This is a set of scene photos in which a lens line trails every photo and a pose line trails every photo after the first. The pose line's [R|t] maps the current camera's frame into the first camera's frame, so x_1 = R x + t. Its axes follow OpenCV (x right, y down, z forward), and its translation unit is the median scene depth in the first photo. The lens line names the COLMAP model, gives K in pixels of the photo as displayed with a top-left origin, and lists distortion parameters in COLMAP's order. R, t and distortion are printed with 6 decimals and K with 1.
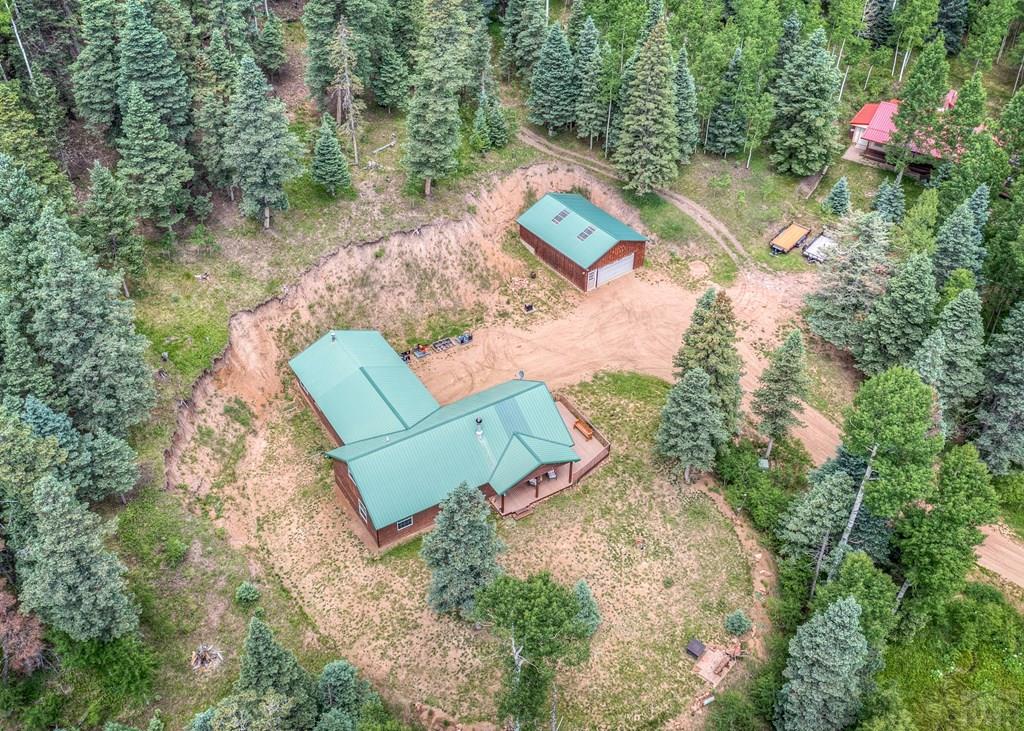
lens RADIAL K [[880.0, 0, 512.6], [0, 880.0, 332.9], [0, 0, 1]] dist [0.004563, 0.001590]
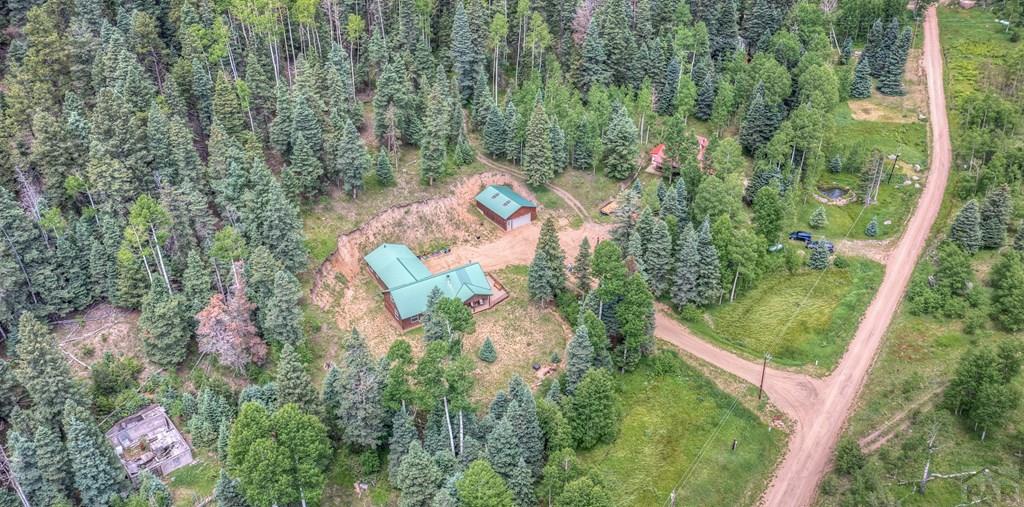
lens RADIAL K [[598.0, 0, 512.0], [0, 598.0, 253.5], [0, 0, 1]] dist [-0.000928, -0.000012]
pose [[0.999943, 0.000122, 0.010707, 0.084847], [0.000756, 0.996632, -0.081995, 0.128274], [-0.010681, 0.081999, 0.996575, -0.423855]]
